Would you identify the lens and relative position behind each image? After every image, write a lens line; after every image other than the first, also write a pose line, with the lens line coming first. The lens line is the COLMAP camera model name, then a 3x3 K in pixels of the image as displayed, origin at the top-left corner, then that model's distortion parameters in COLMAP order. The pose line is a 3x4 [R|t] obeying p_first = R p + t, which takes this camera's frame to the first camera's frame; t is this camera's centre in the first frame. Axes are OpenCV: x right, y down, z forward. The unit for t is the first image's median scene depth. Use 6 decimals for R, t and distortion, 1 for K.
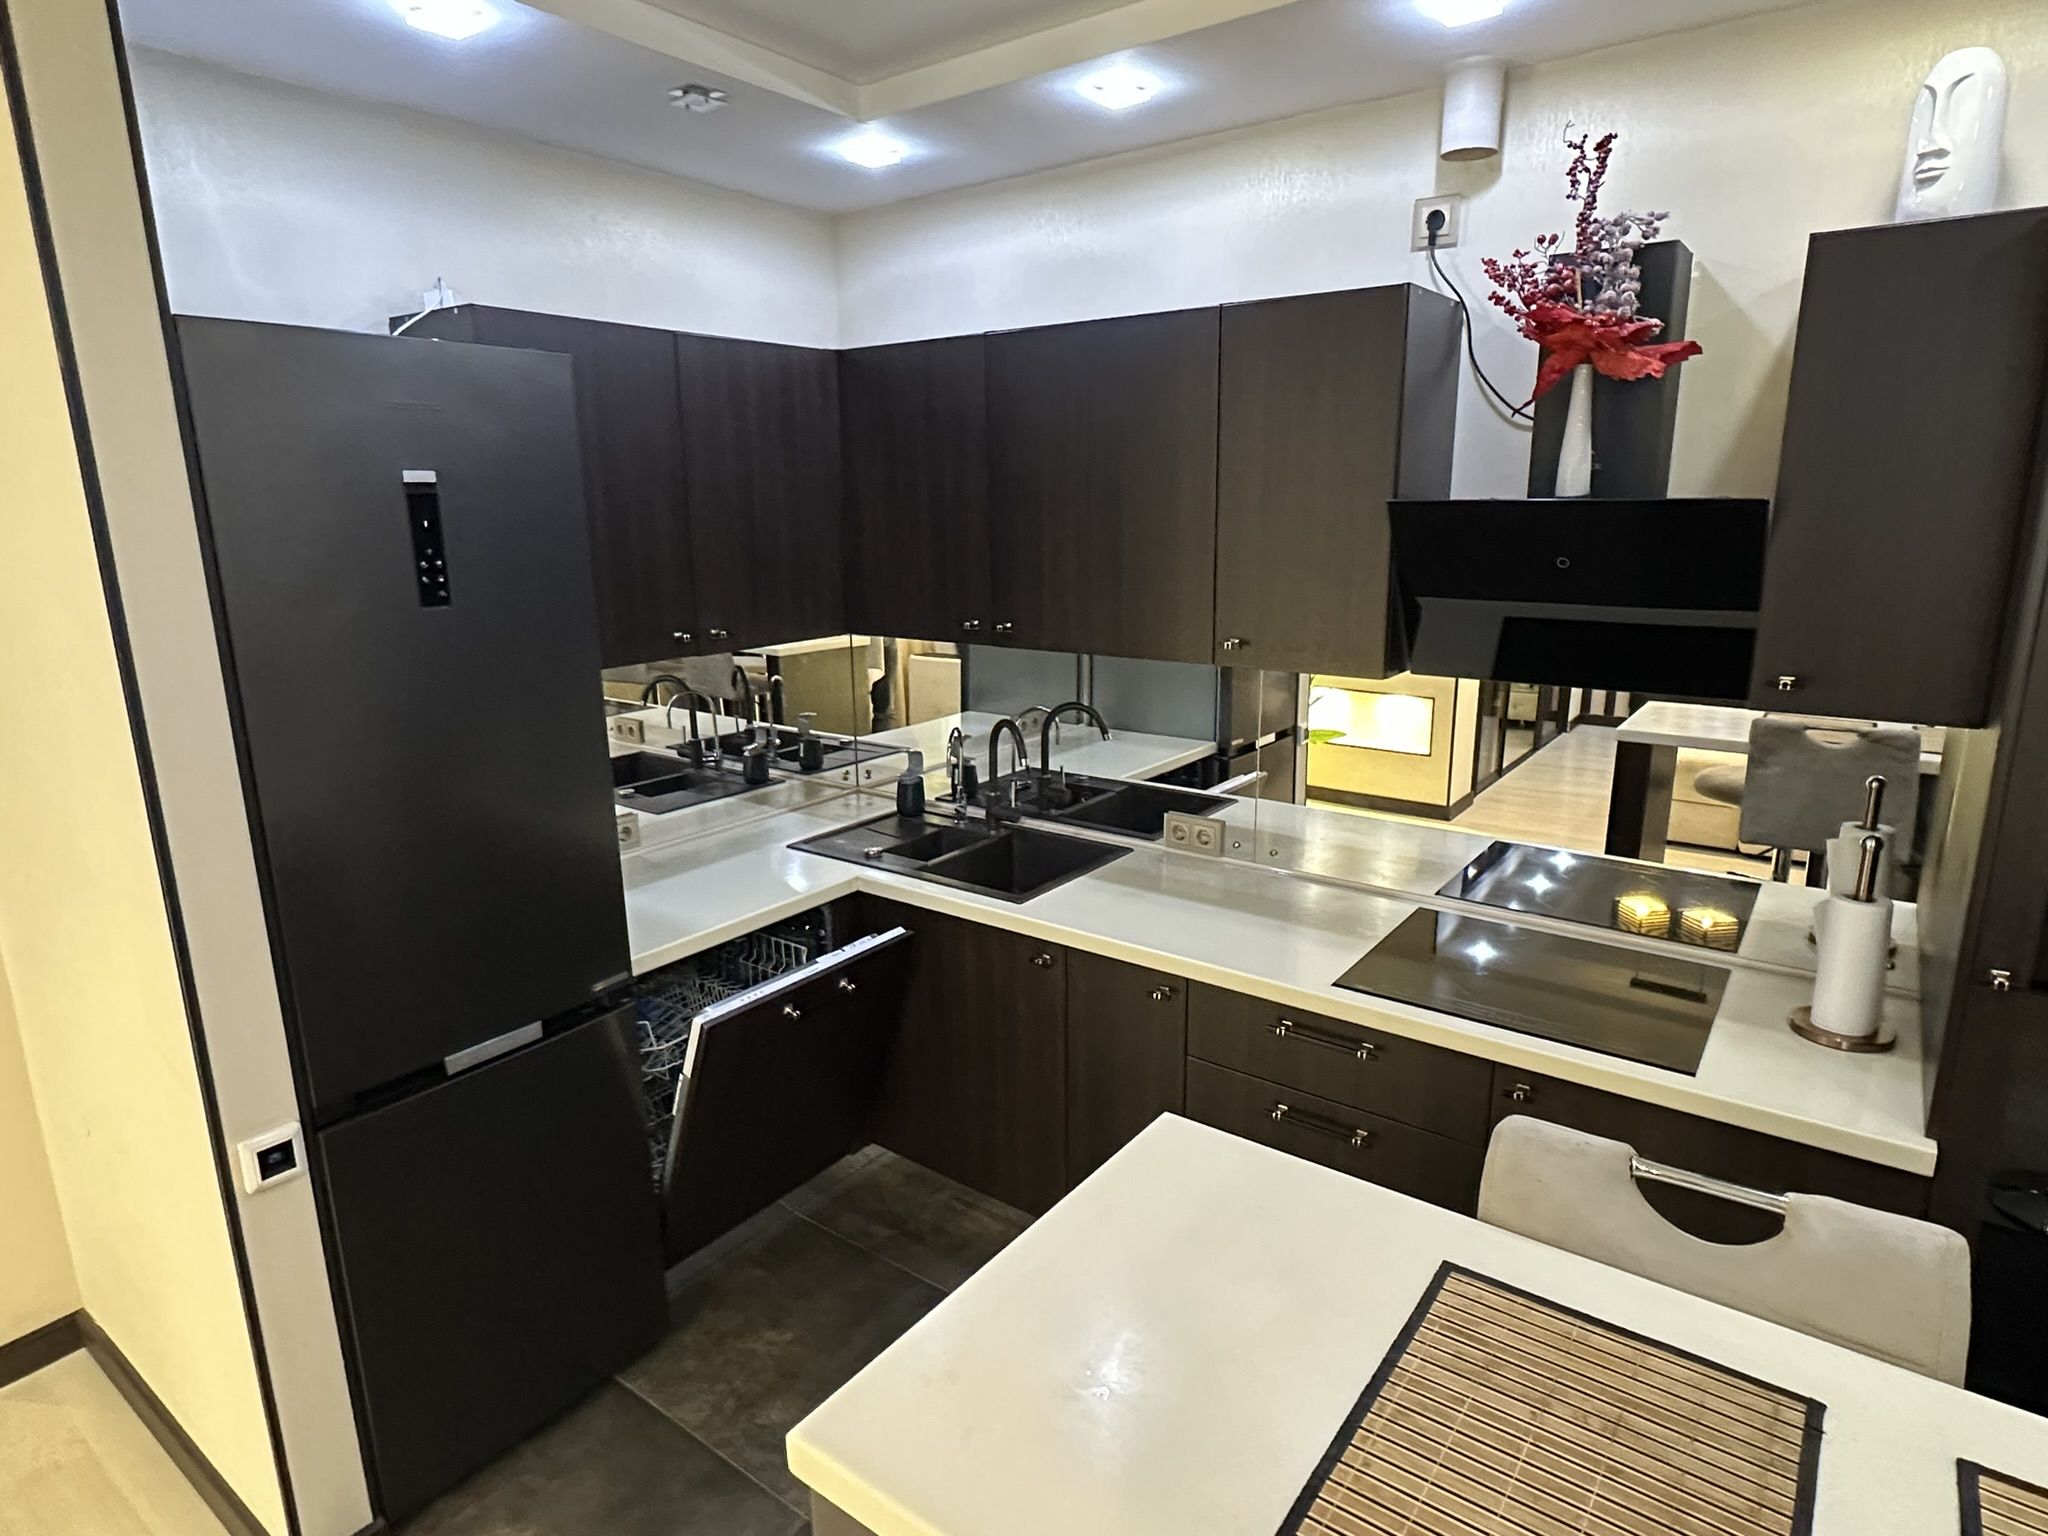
lens RADIAL K [[1134.5, 0, 1024.0], [0, 1134.5, 768.0], [0, 0, 1]] dist [-0.003328, -0.000124]
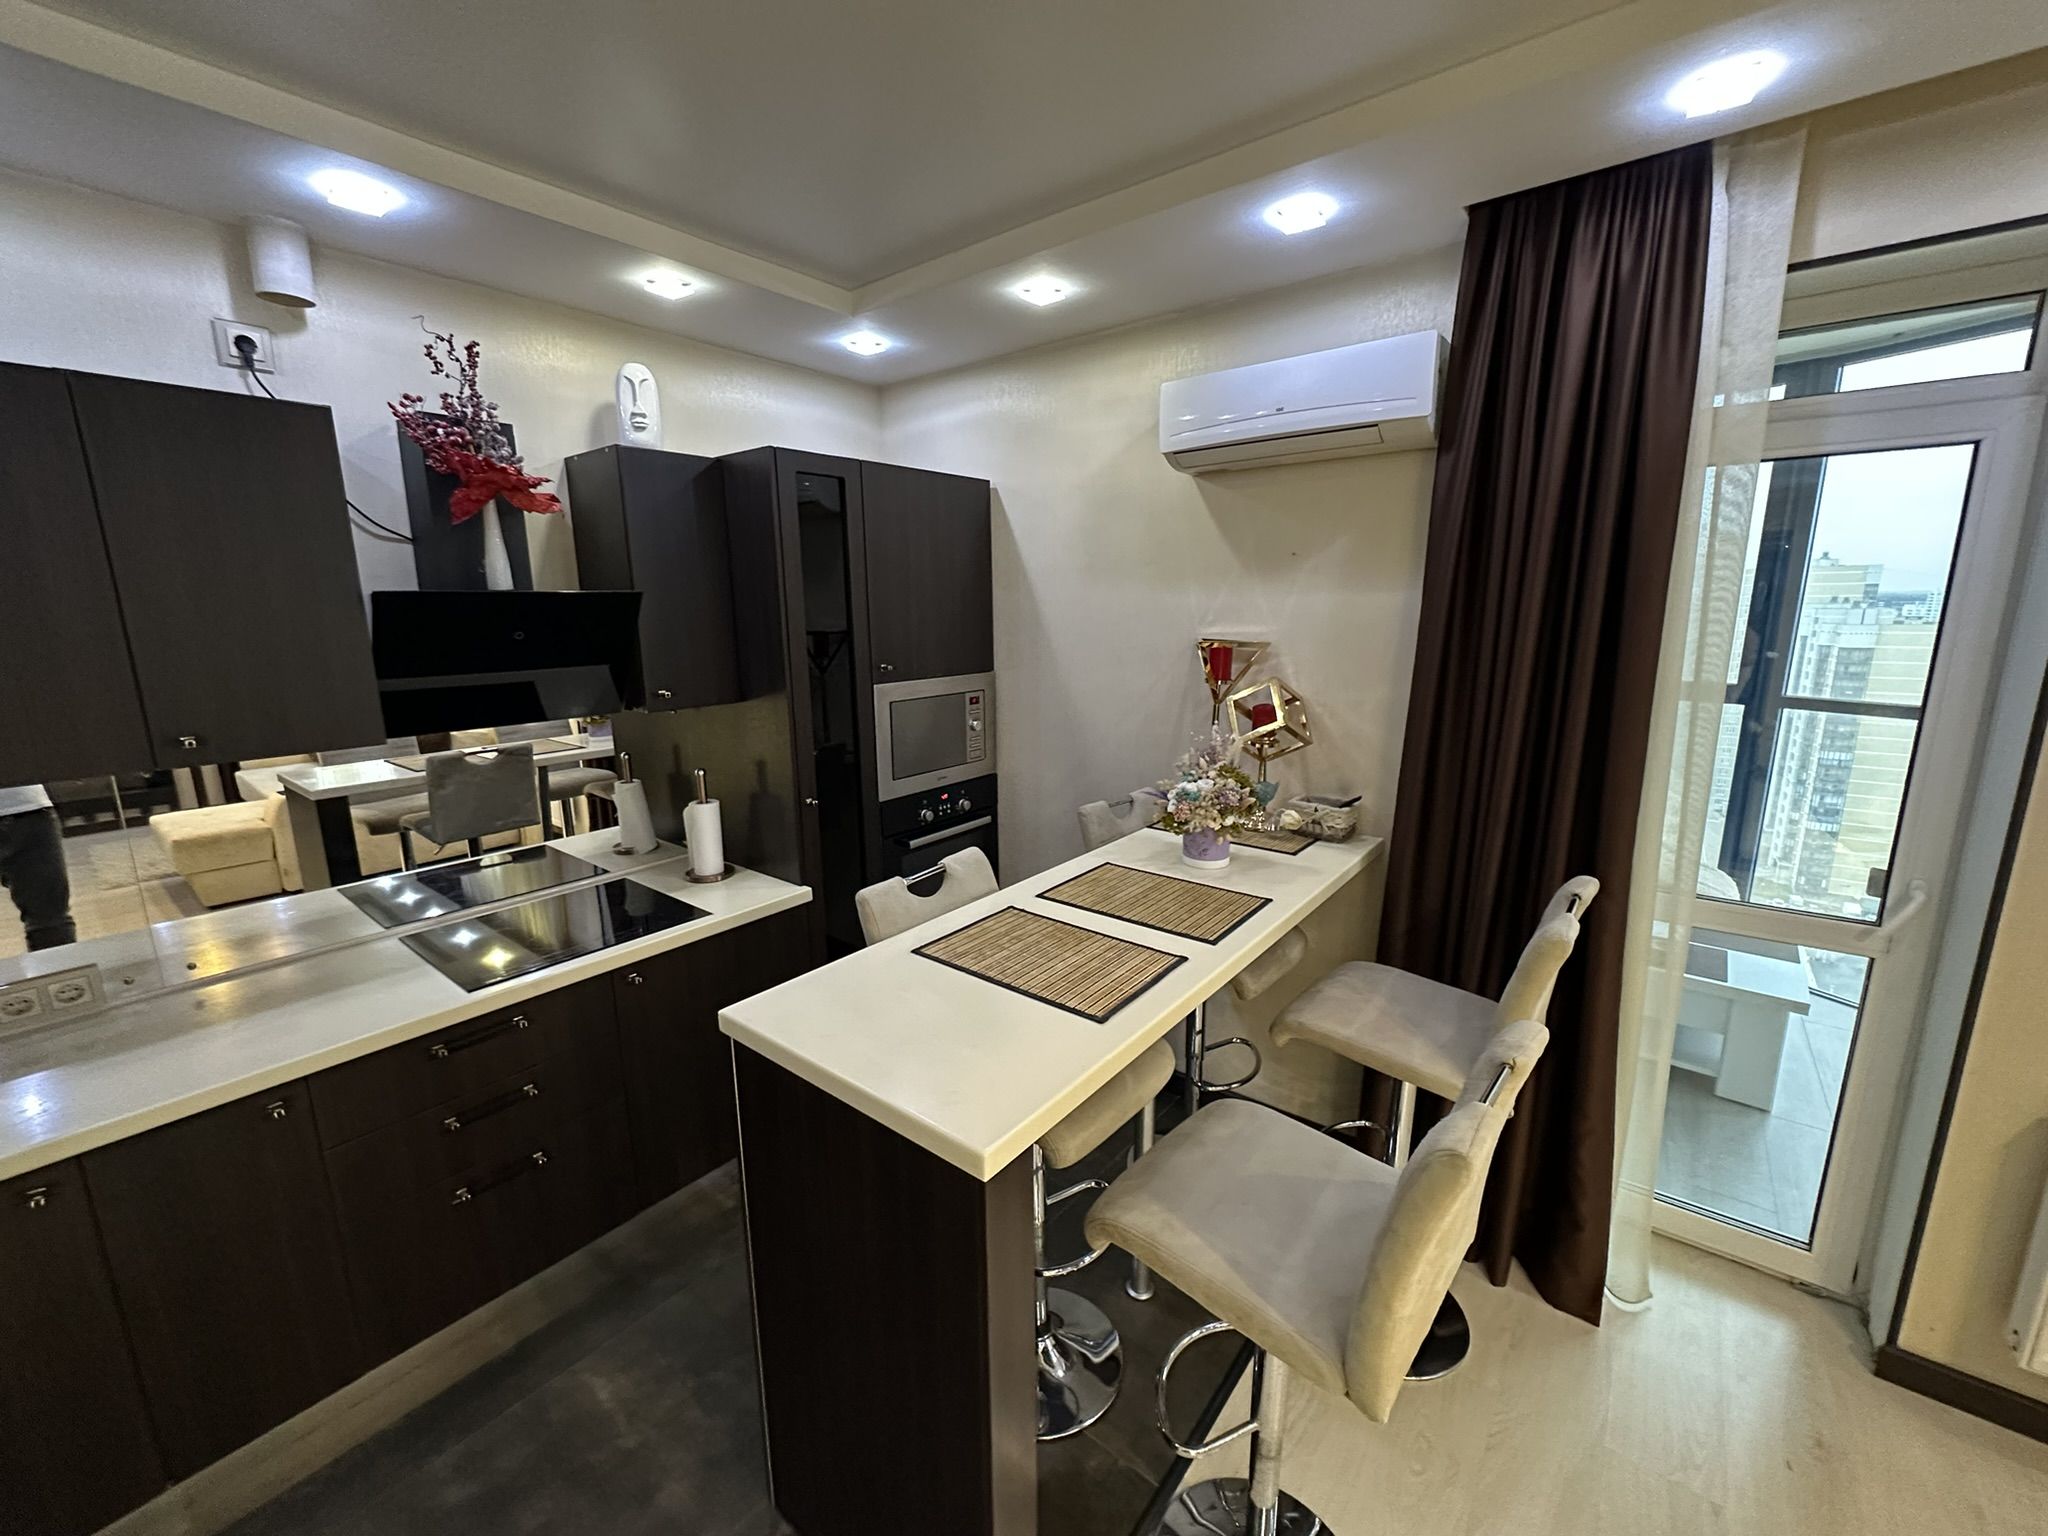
lens RADIAL K [[814.4, 0, 1020.3], [0, 814.4, 771.7], [0, 0, 1]] dist [-0.001840, -0.000566]
pose [[0.044135, -0.193528, 0.980102, -0.557186], [0.241402, 0.954051, 0.177513, -0.047558], [-0.969421, 0.228764, 0.088825, 0.341072]]
